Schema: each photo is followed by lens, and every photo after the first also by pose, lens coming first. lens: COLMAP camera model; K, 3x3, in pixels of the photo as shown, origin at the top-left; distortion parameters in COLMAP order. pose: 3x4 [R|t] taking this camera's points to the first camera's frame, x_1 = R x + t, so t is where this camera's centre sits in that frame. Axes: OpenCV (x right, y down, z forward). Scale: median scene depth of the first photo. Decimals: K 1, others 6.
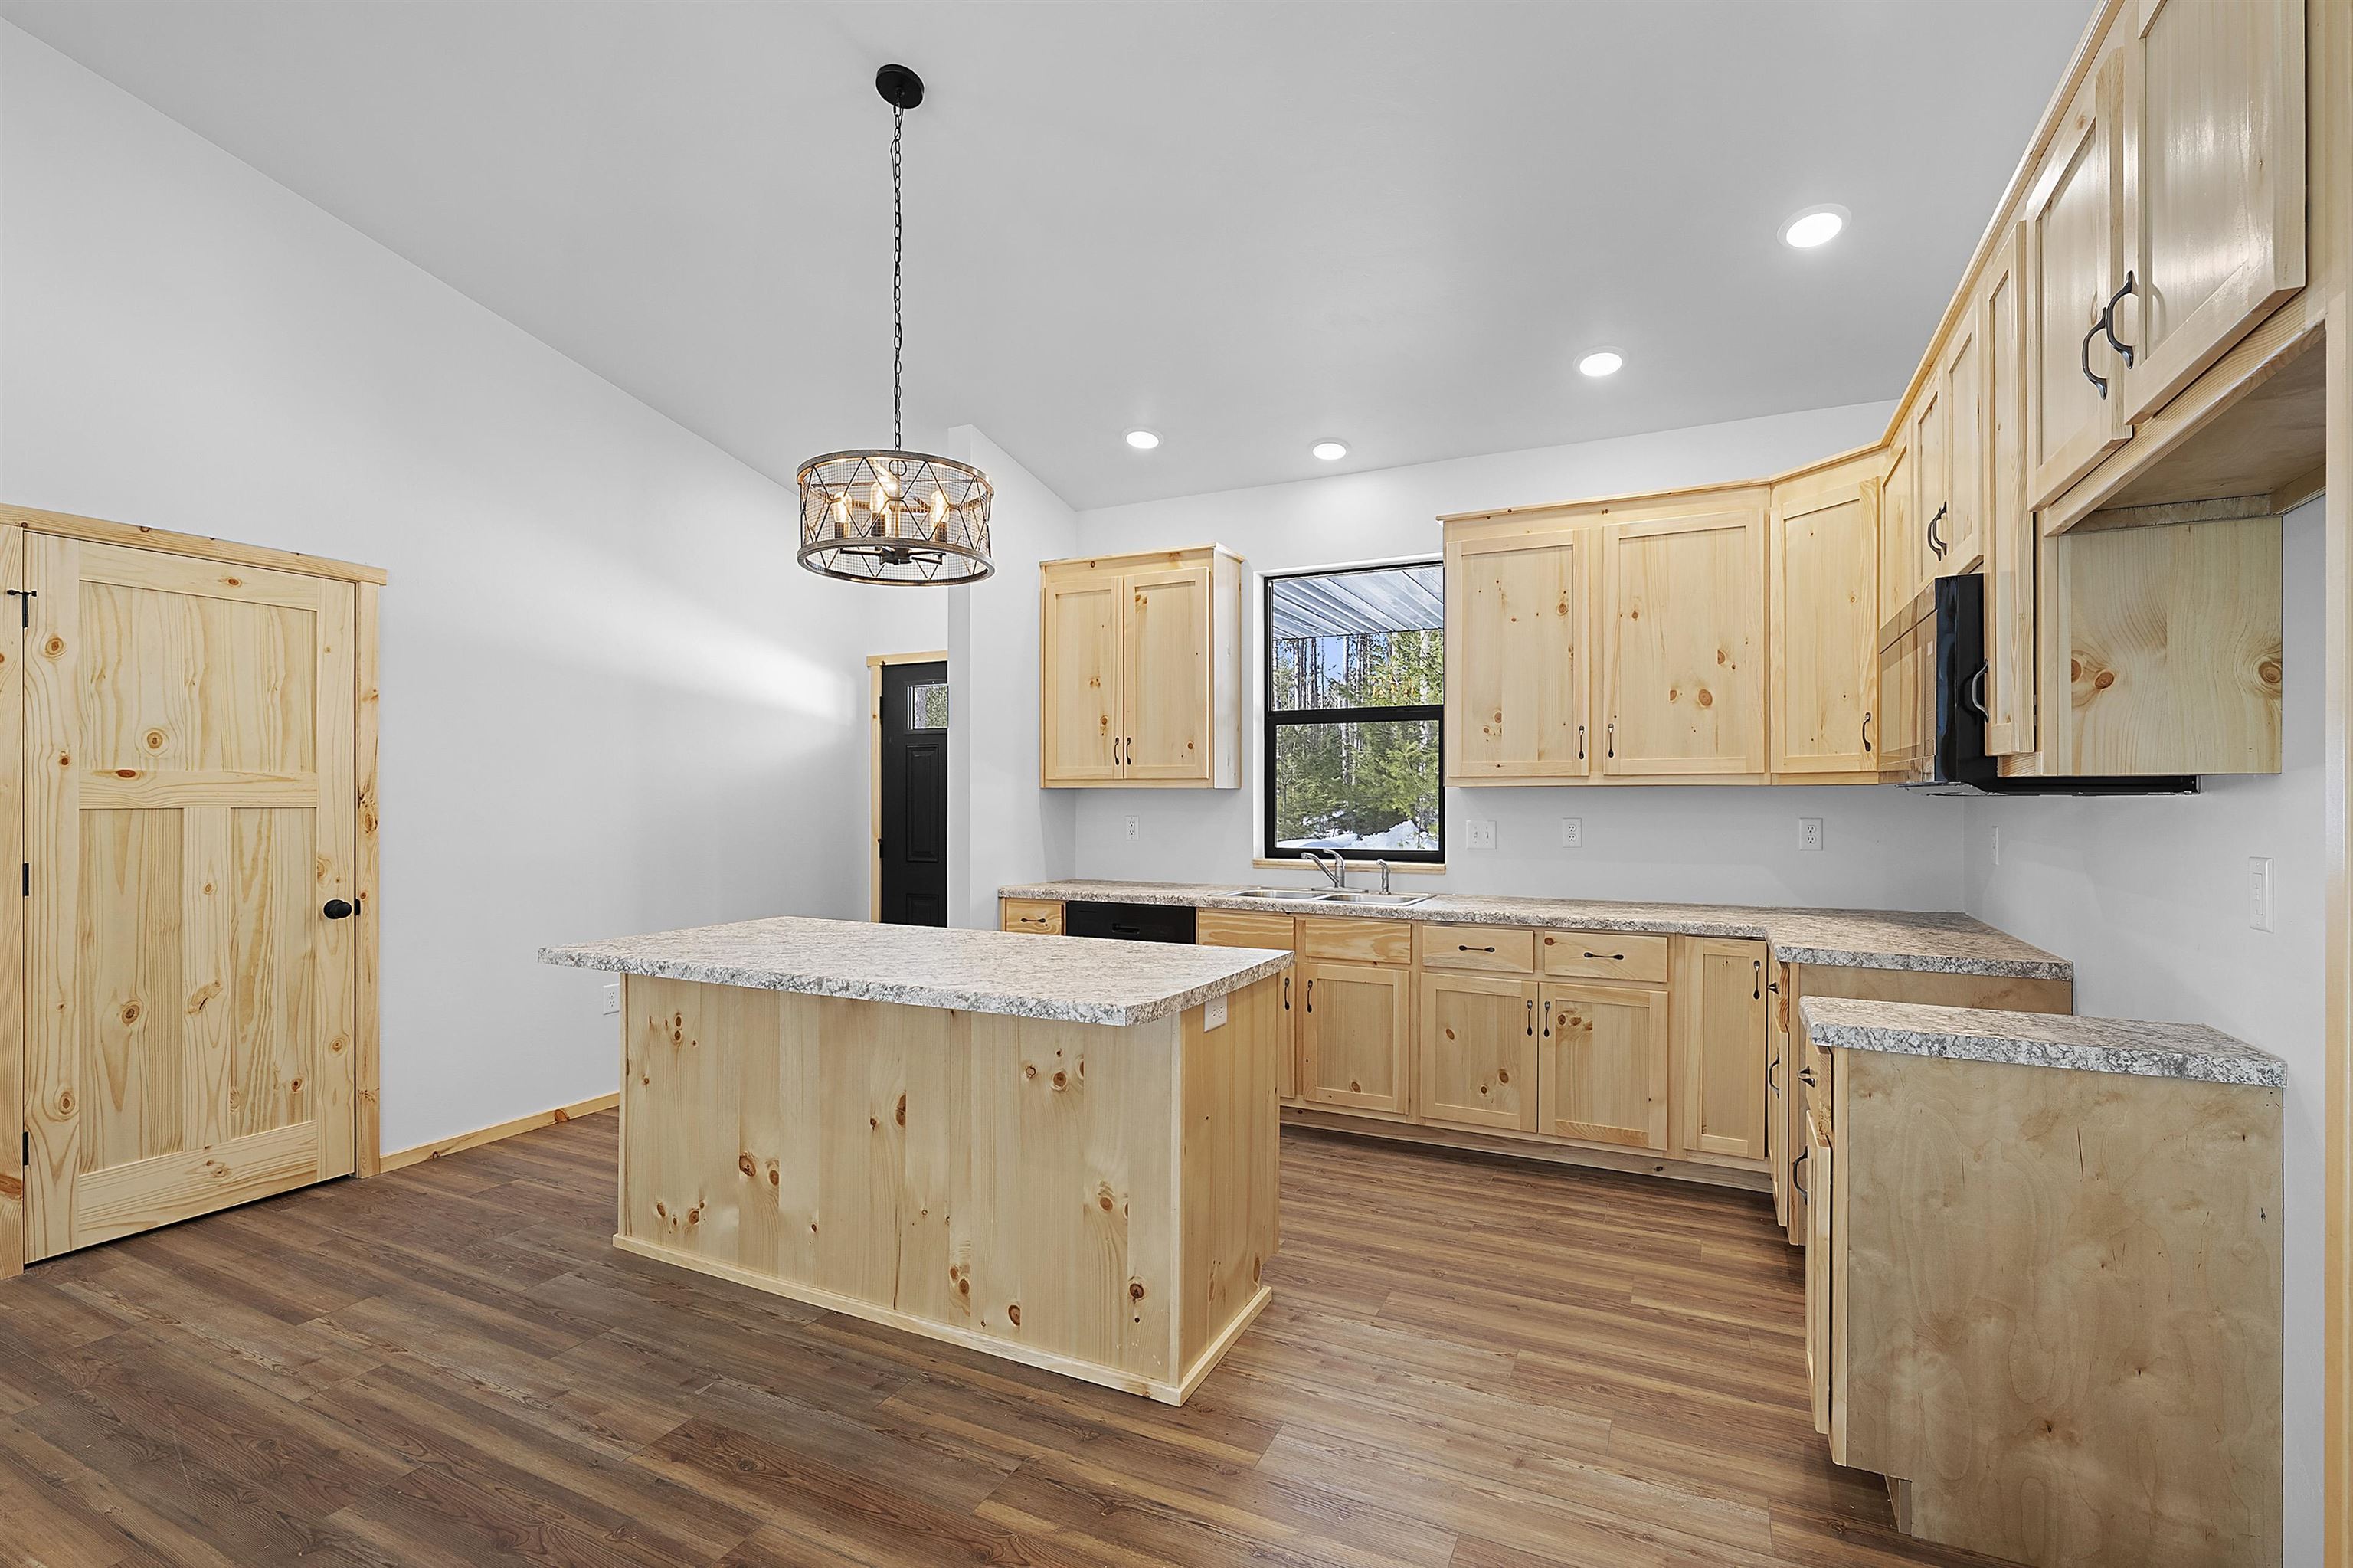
lens RADIAL K [[1065.2, 0, 1167.8], [0, 1065.2, 783.9], [0, 0, 1]] dist [-0.002129, -0.000172]
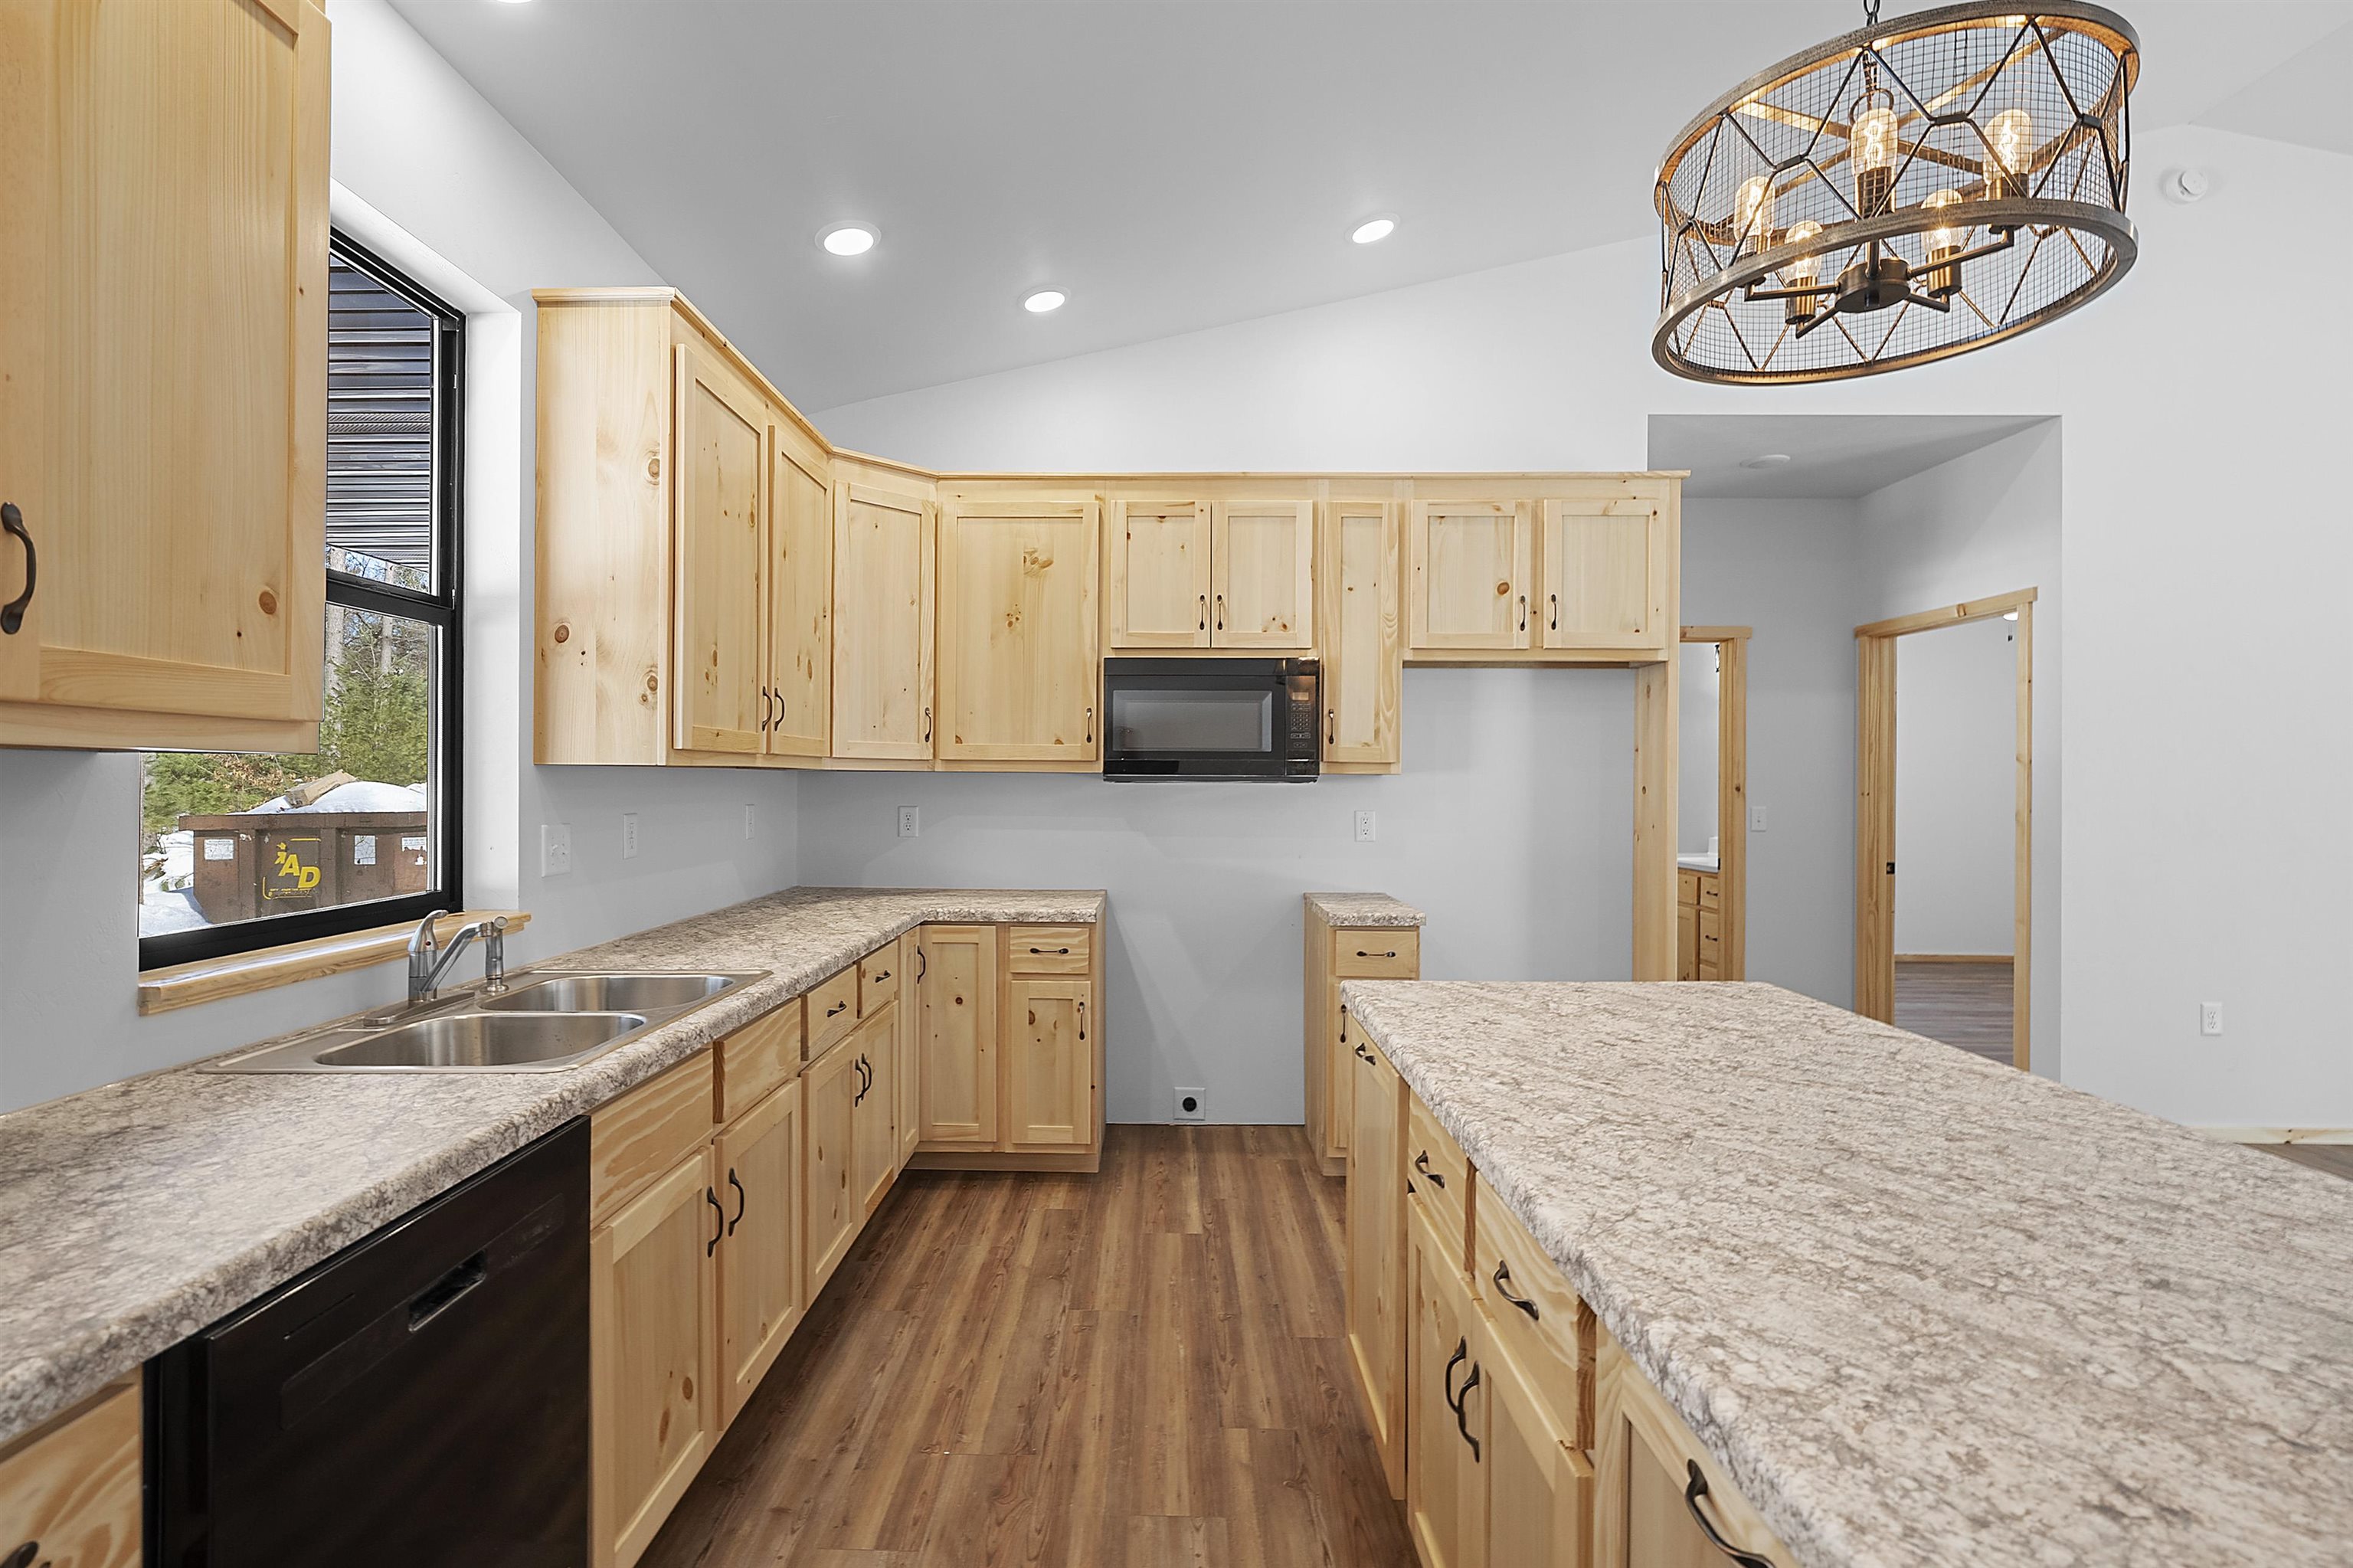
lens RADIAL K [[1065.2, 0, 1128.5], [0, 1065.2, 767.5], [0, 0, 1]] dist [-0.002129, -0.000172]
pose [[-0.422297, 0.004844, 0.906444, -0.510692], [-0.018368, 0.999735, -0.013900, 0.010195], [-0.906271, -0.022519, -0.422096, 1.429099]]
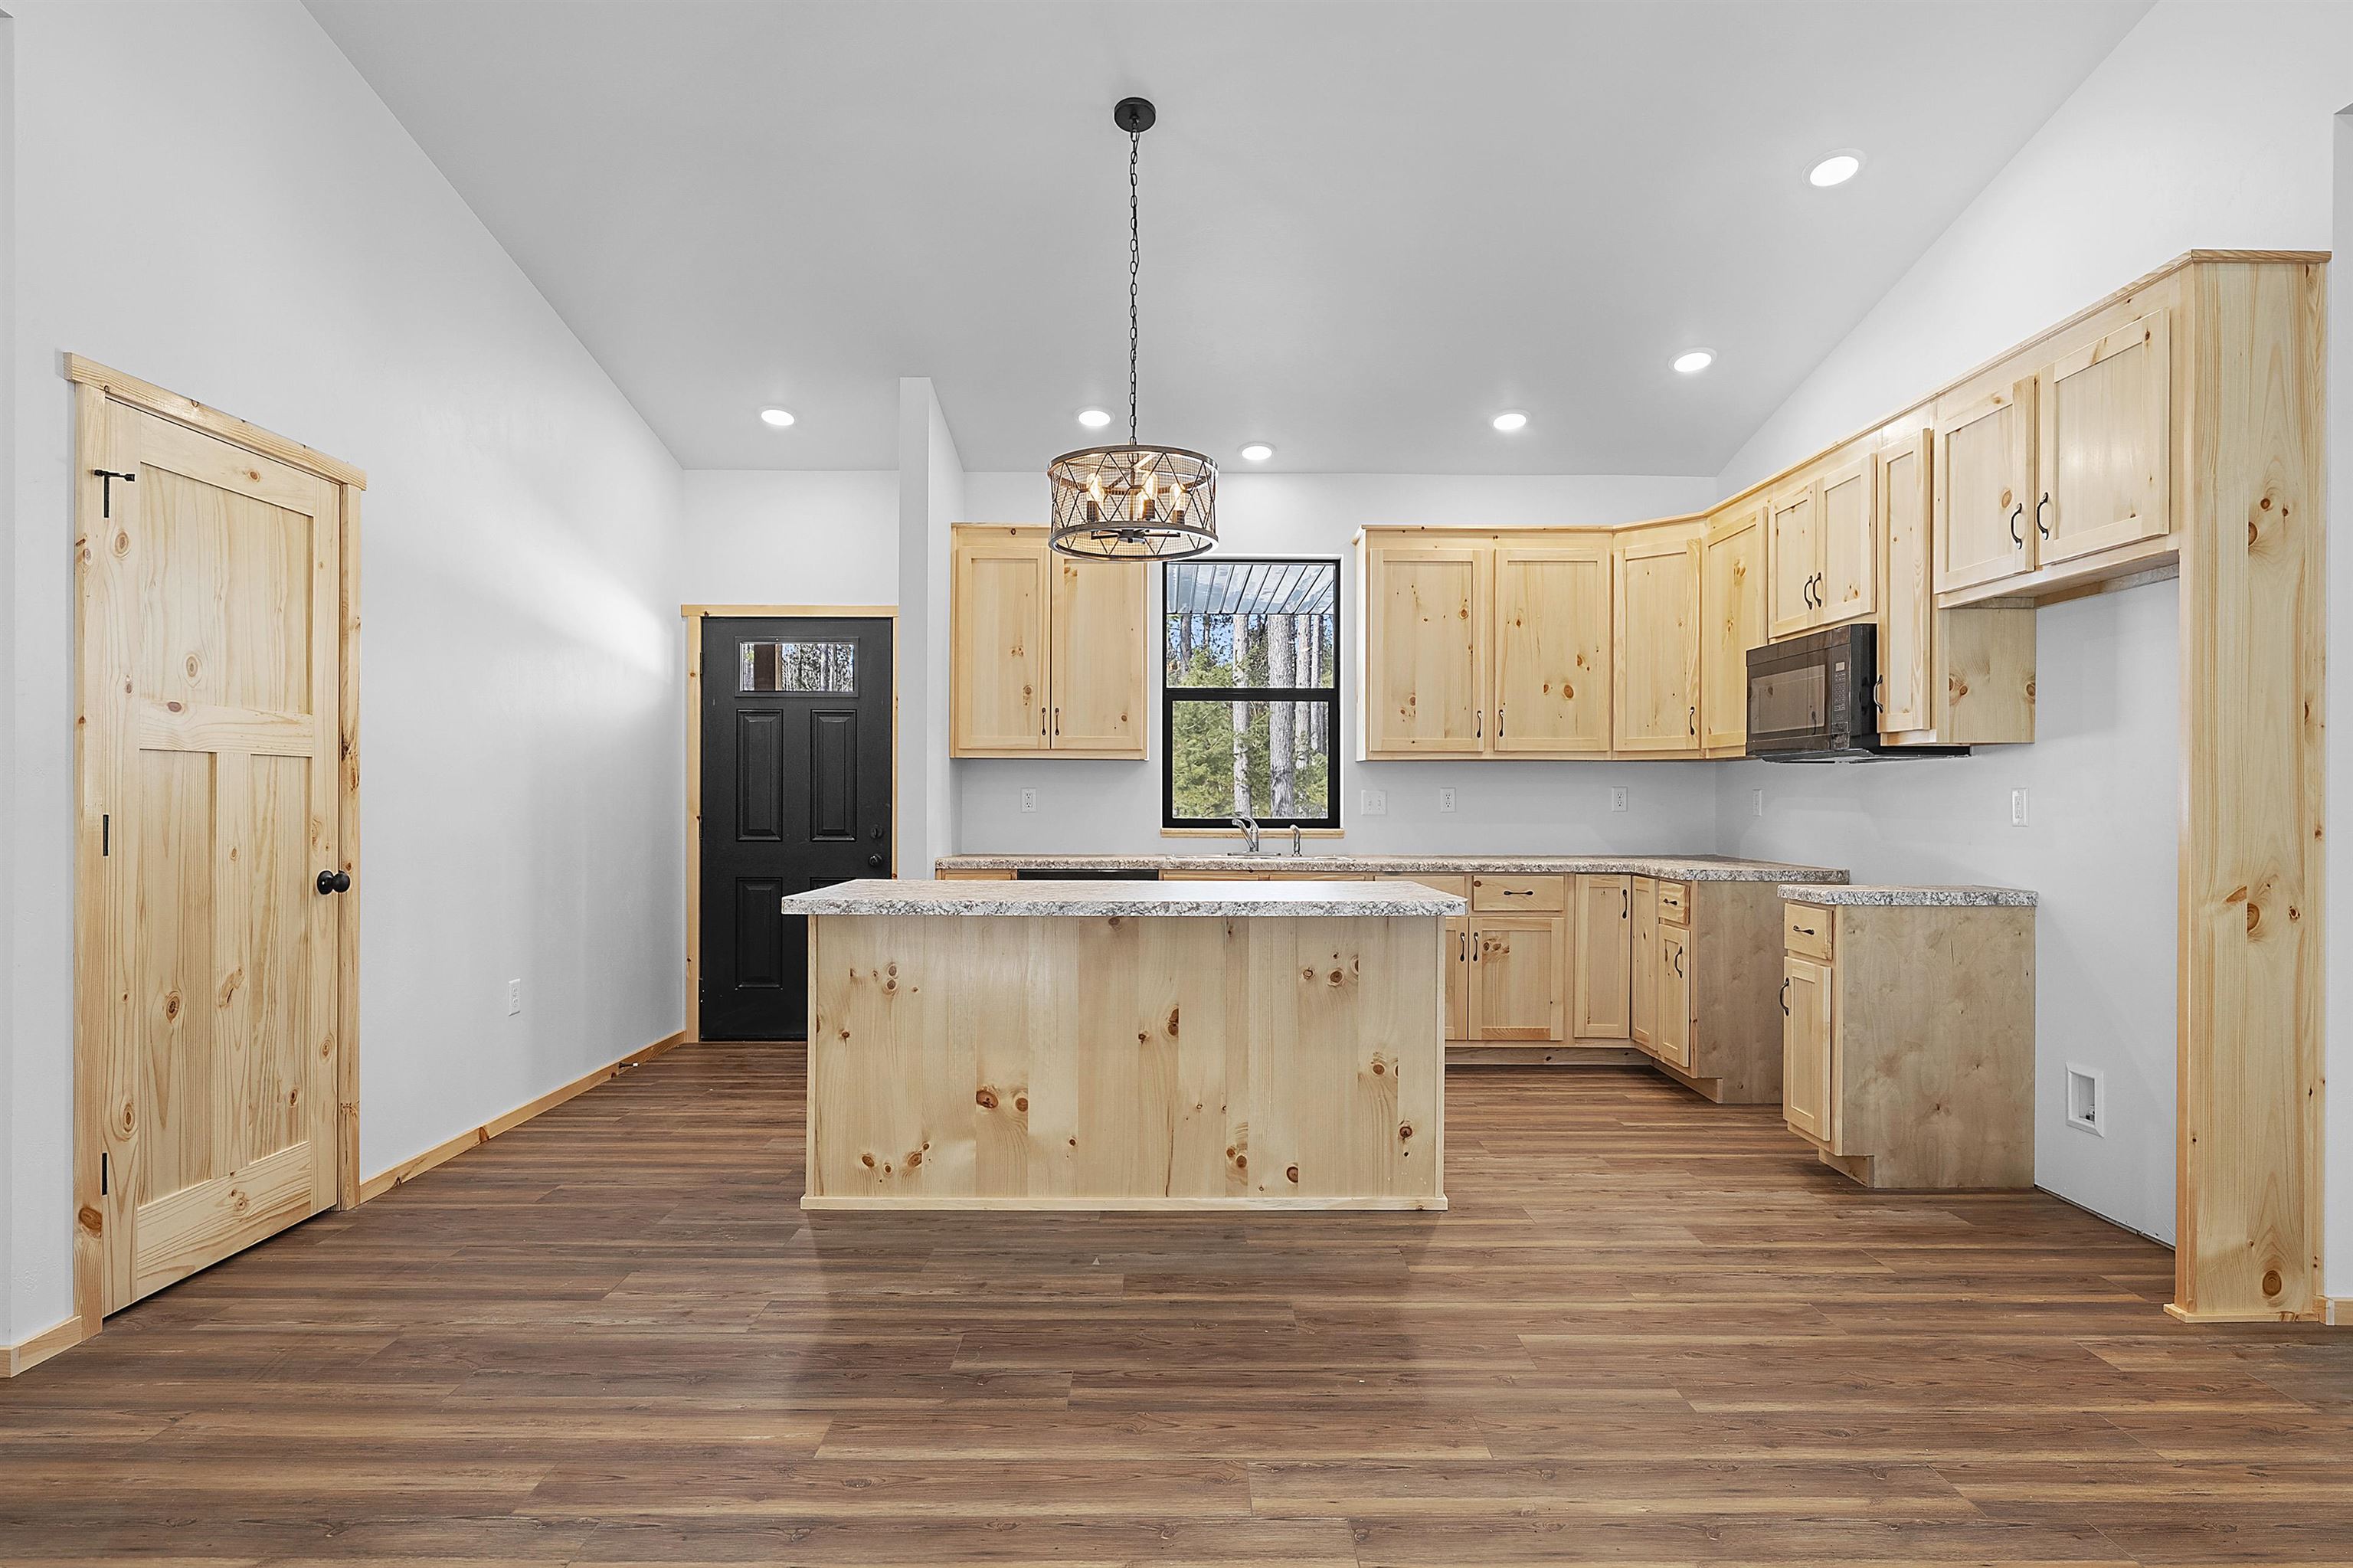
lens RADIAL K [[1278.0, 0, 1167.2], [0, 1278.0, 779.6], [0, 0, 1]] dist [-0.001096, -0.000440]
pose [[0.894417, 0.009379, 0.447135, -0.779216], [-0.008793, 0.999956, -0.003386, 0.043835], [-0.447147, -0.000903, 0.894460, -0.205148]]
